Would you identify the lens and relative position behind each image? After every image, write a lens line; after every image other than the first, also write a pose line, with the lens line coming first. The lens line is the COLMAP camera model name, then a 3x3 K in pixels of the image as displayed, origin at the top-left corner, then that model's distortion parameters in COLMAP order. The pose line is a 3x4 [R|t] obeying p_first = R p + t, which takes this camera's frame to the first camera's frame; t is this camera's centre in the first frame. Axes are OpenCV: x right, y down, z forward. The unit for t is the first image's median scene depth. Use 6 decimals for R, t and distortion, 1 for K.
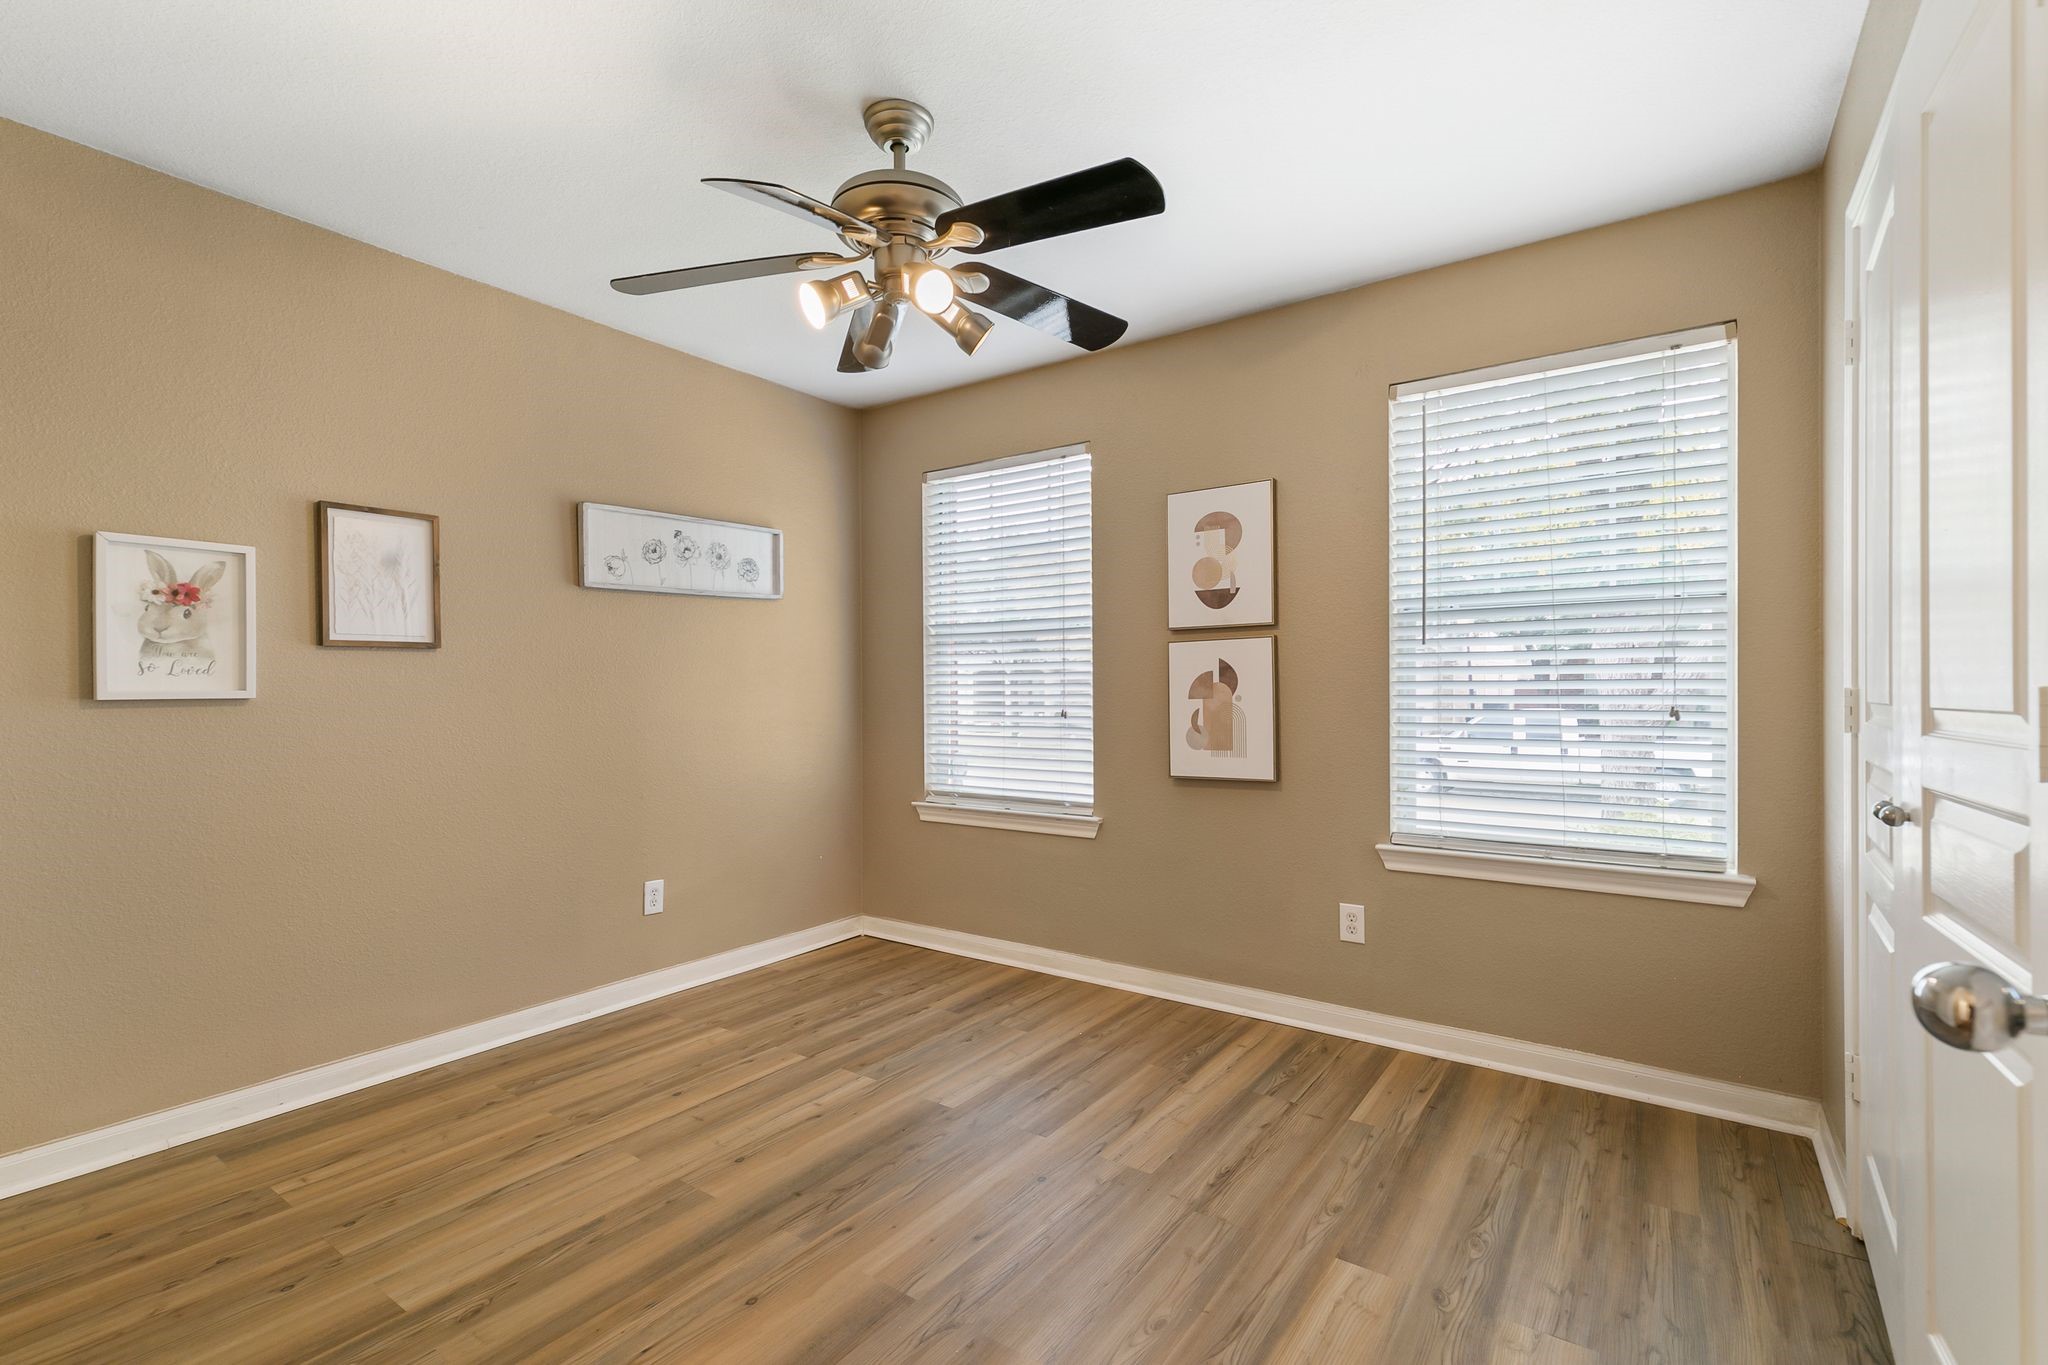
lens RADIAL K [[924.7, 0, 1035.6], [0, 924.7, 691.4], [0, 0, 1]] dist [0.008094, -0.003286]
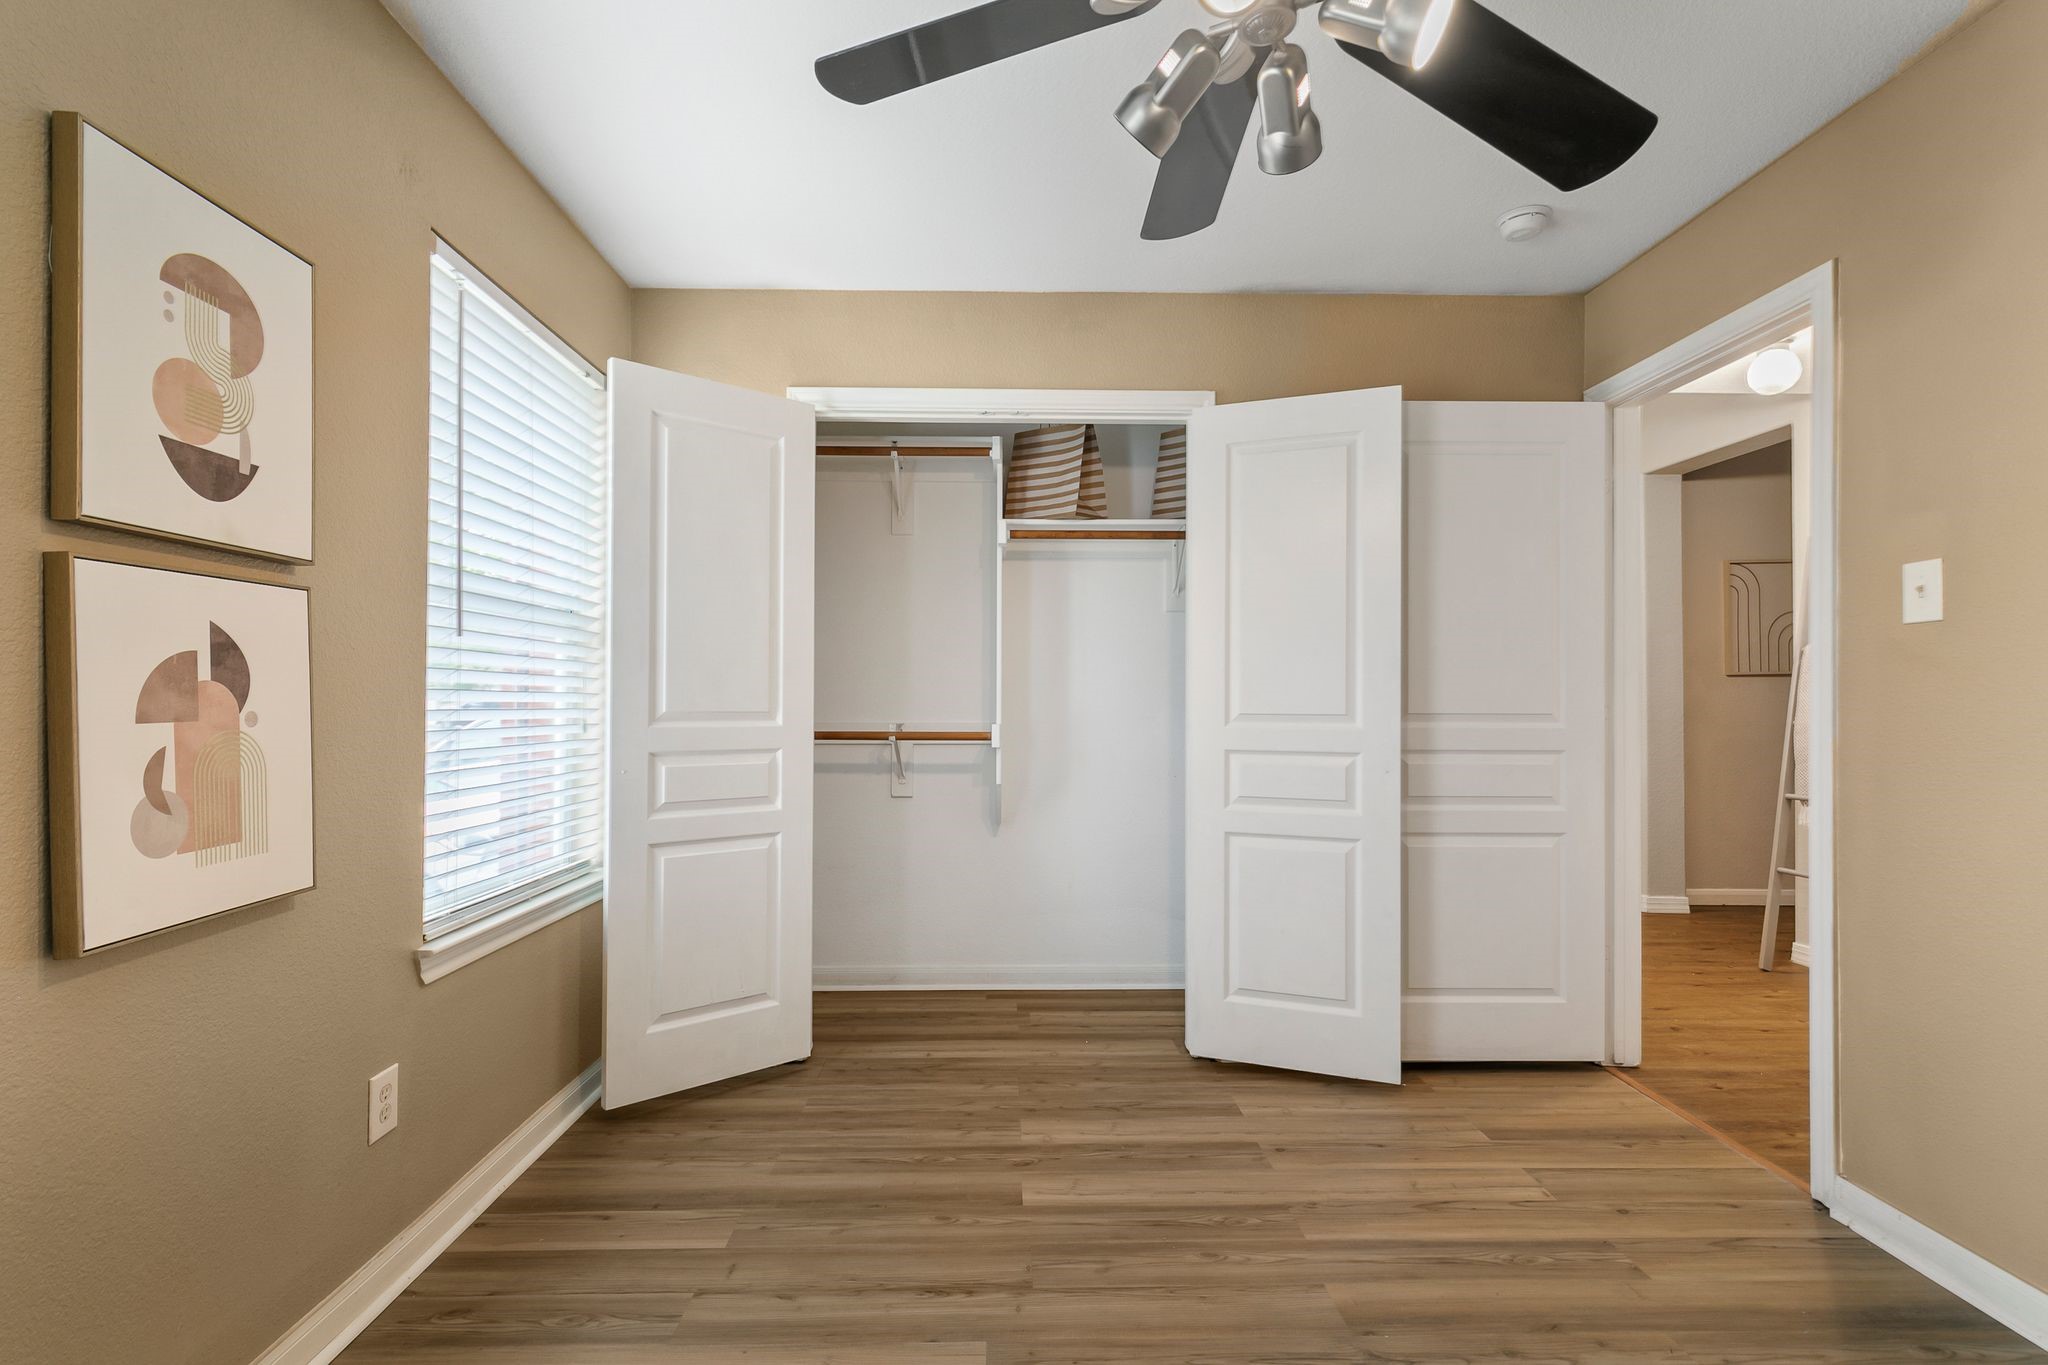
lens RADIAL K [[924.7, 0, 1014.2], [0, 924.7, 703.5], [0, 0, 1]] dist [0.008094, -0.003286]
pose [[-0.575644, 0.003279, 0.817694, -0.348916], [-0.000422, 0.999991, -0.004307, 0.001886], [-0.817700, -0.002825, -0.575638, 0.970693]]
